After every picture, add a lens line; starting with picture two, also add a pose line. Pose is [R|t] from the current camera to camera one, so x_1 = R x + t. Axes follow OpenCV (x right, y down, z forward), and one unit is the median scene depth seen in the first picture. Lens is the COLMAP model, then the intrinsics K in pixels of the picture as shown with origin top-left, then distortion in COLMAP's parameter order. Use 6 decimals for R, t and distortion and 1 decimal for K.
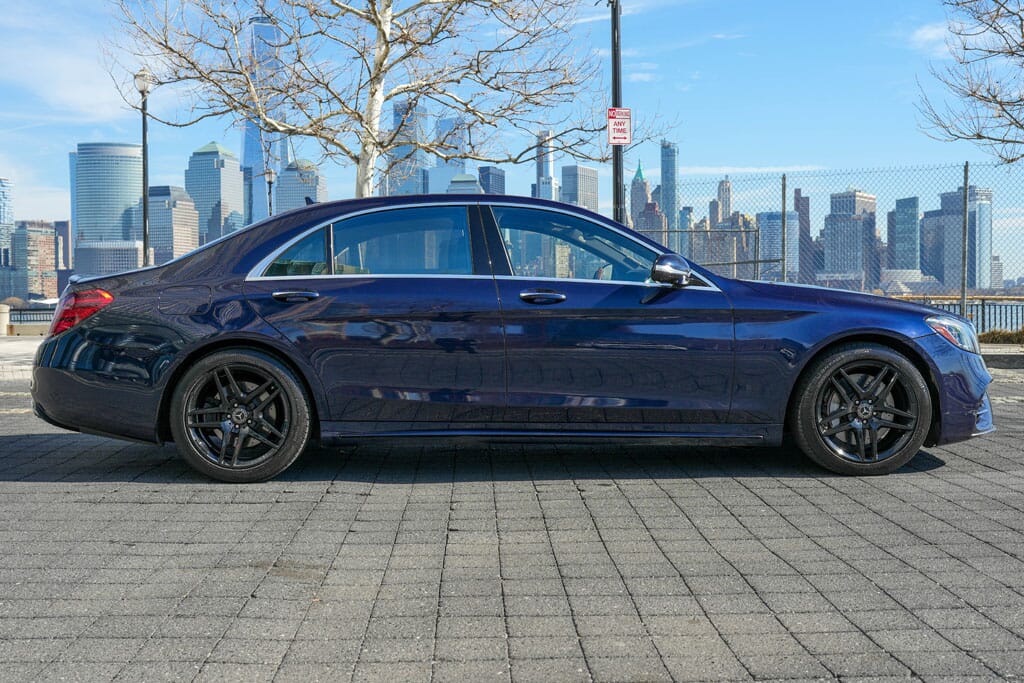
lens RADIAL K [[1062.9, 0, 512.0], [0, 1062.9, 324.5], [0, 0, 1]] dist [-0.021227, 0.033960]
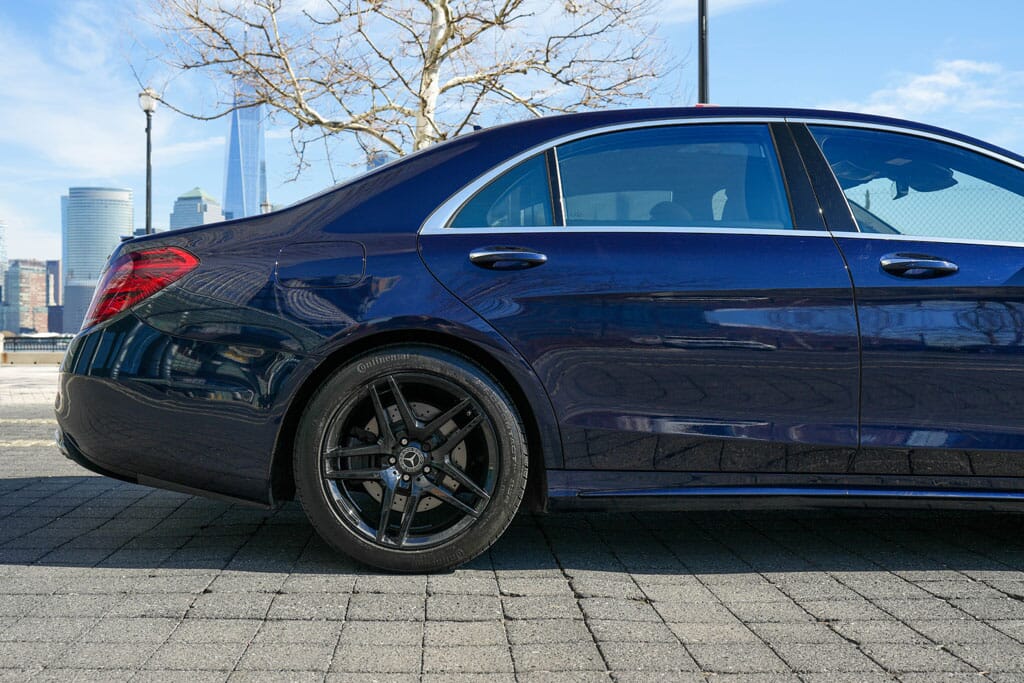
lens RADIAL K [[1044.5, 0, 512.0], [0, 1044.5, 341.5], [0, 0, 1]] dist [-0.011189, 0.012102]
pose [[0.999881, 0.010619, 0.011148, -0.203901], [-0.010434, 0.999809, -0.016506, 0.028444], [-0.011321, 0.016387, 0.999802, 0.406836]]
